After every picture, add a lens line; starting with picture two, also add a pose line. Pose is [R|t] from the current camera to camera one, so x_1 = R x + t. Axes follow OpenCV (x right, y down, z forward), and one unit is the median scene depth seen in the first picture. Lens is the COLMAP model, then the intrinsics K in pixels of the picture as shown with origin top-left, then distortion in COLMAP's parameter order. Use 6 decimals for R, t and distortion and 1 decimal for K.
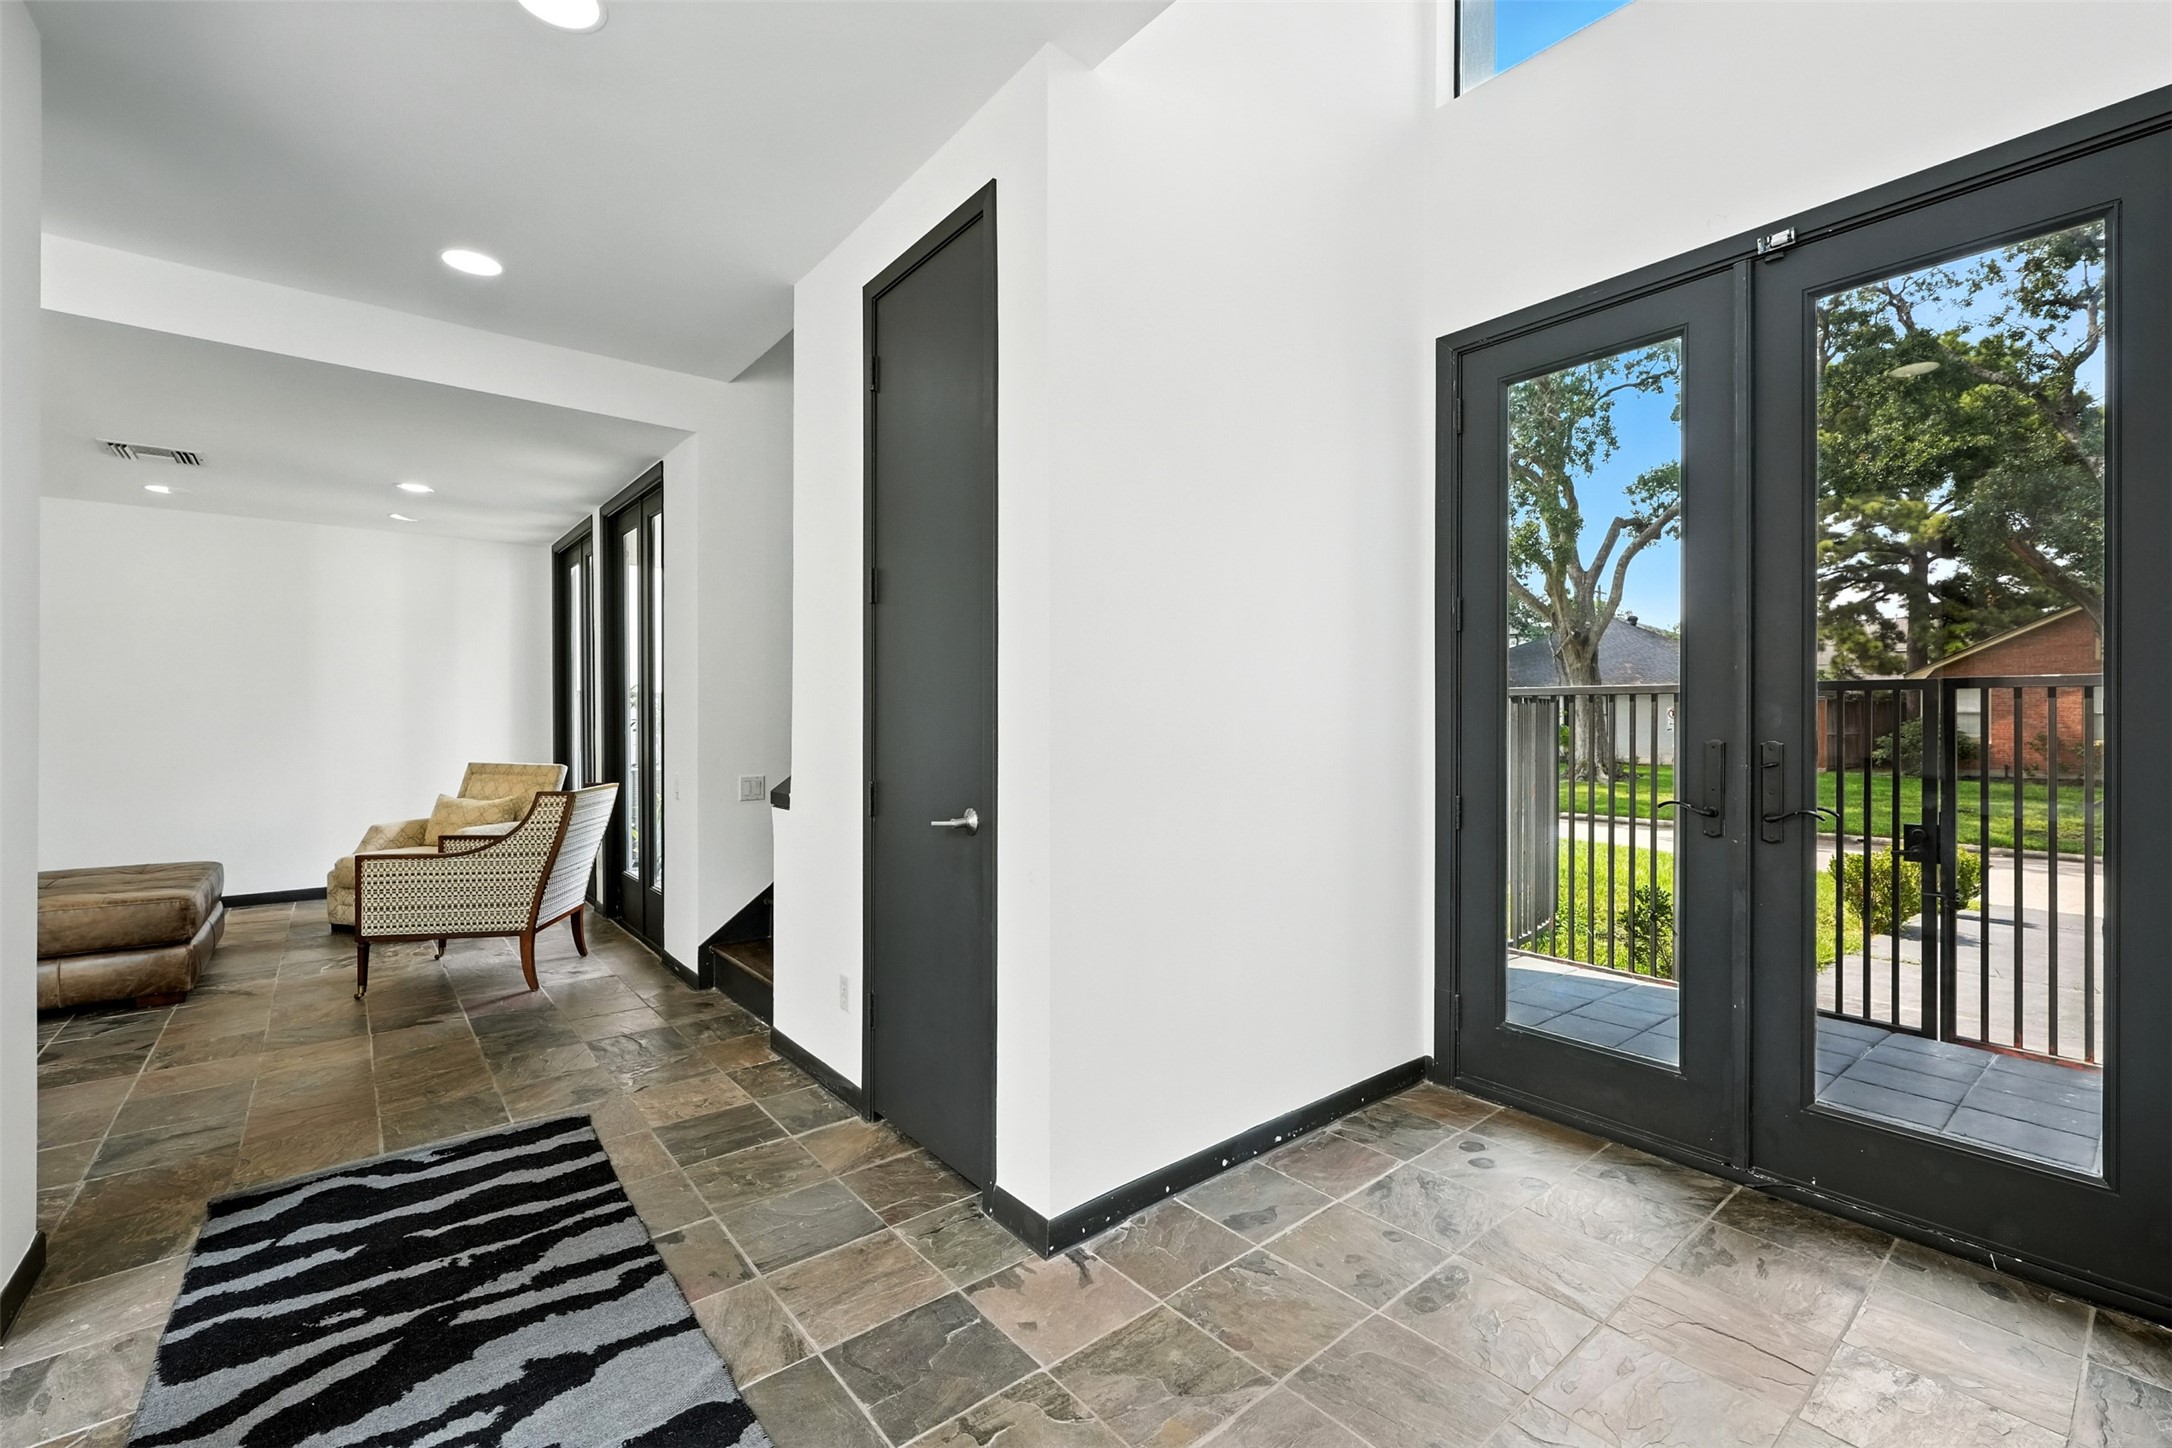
lens RADIAL K [[909.2, 0, 1083.5], [0, 909.2, 717.4], [0, 0, 1]] dist [-0.000650, -0.000049]
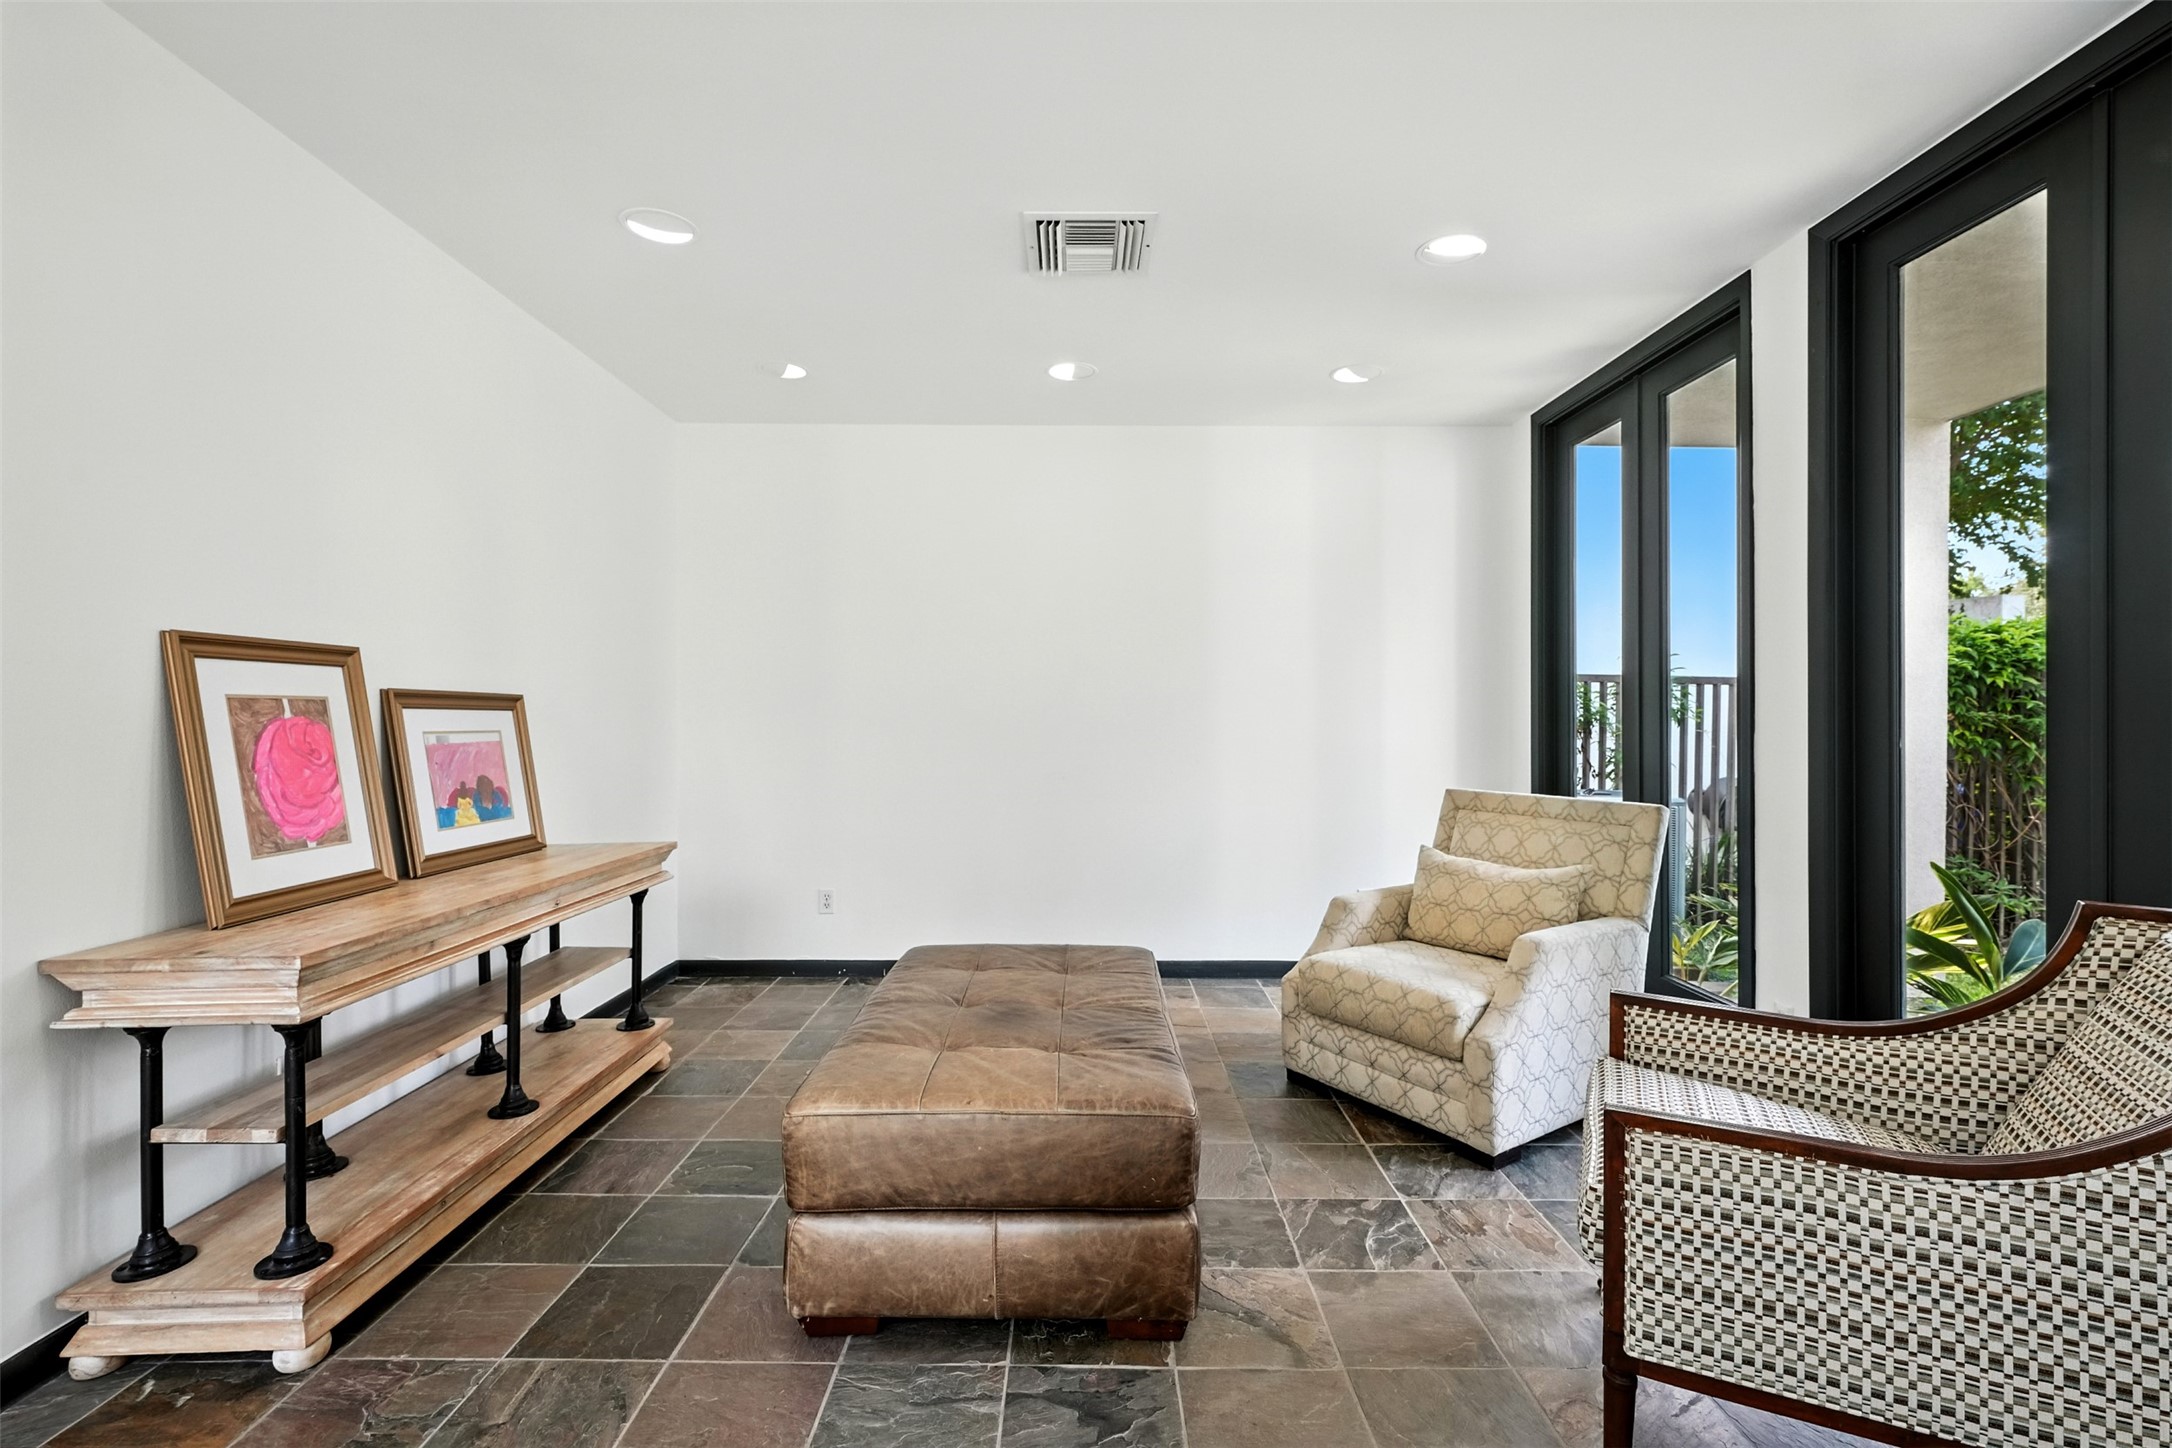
lens RADIAL K [[958.2, 0, 1095.0], [0, 958.2, 714.9], [0, 0, 1]] dist [-0.003781, -0.000309]
pose [[0.775243, -0.003944, -0.631650, -0.514680], [0.002522, 0.999992, -0.003149, 0.004819], [0.631658, 0.000848, 0.775247, 0.431161]]
